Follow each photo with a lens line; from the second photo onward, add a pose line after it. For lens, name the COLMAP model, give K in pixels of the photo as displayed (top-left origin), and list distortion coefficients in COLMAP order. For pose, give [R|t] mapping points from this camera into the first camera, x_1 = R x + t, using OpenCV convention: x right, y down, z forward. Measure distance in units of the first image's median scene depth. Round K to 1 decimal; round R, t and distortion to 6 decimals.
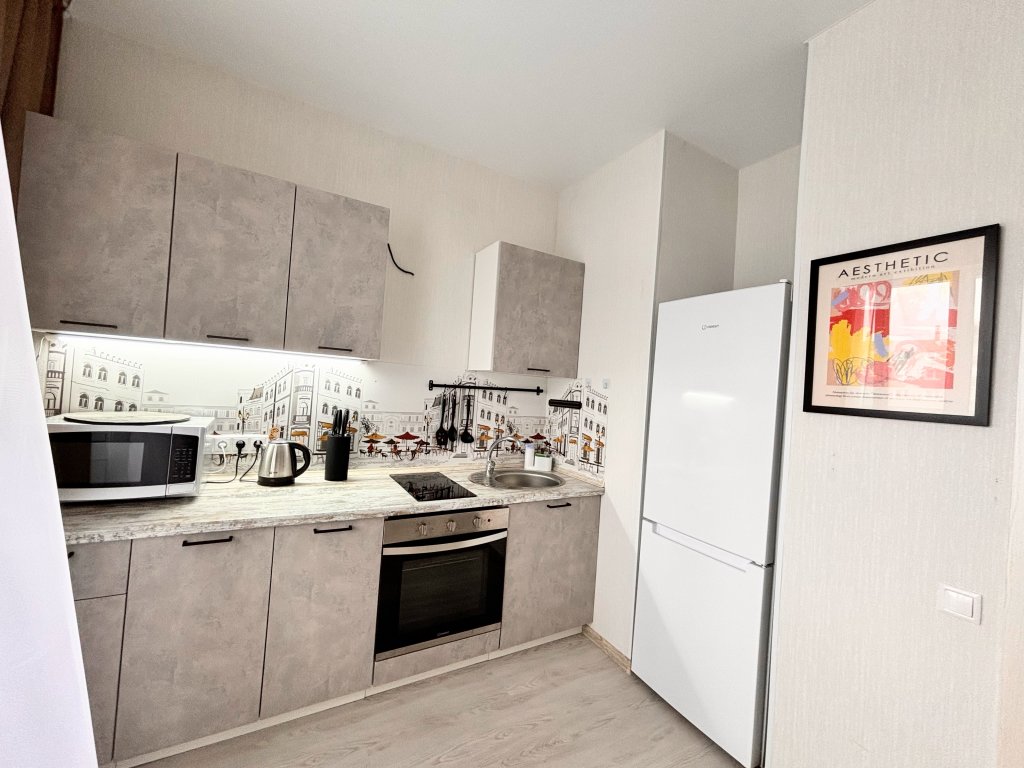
lens RADIAL K [[414.1, 0, 512.0], [0, 414.1, 384.0], [0, 0, 1]] dist [0.002010, -0.000248]
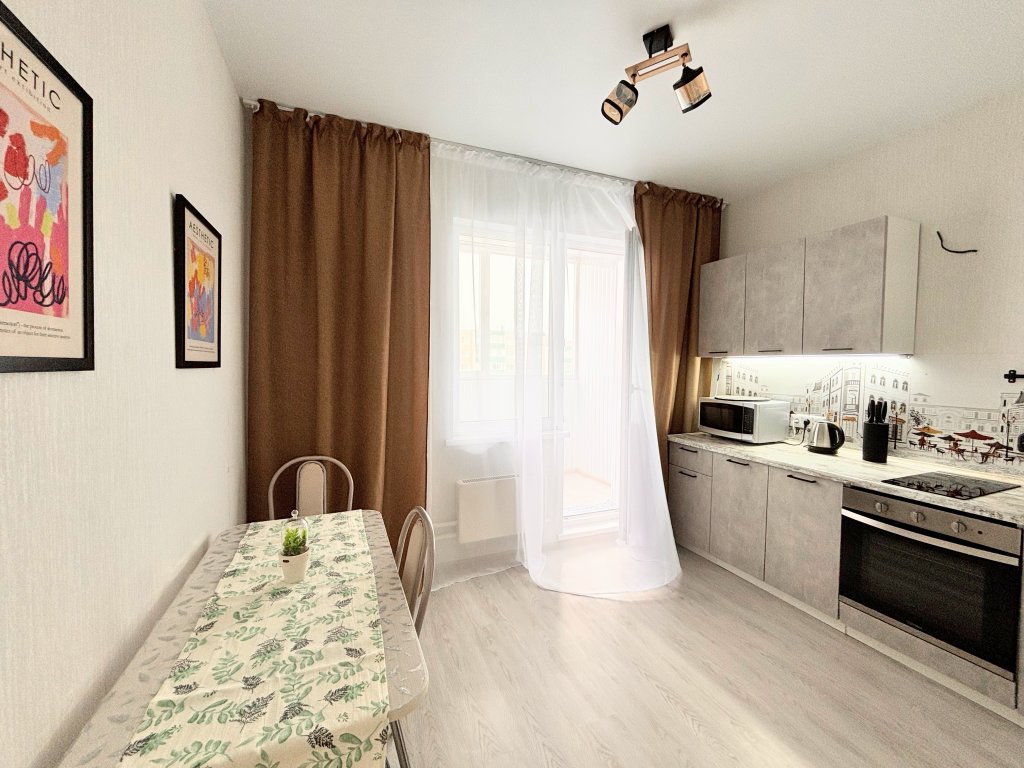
lens RADIAL K [[414.1, 0, 512.0], [0, 414.1, 384.0], [0, 0, 1]] dist [0.002010, -0.000248]
pose [[-0.131548, -0.025554, -0.990980, 0.831215], [-0.012612, 0.999630, -0.024103, 0.056409], [0.991230, 0.009328, -0.131821, 0.156381]]
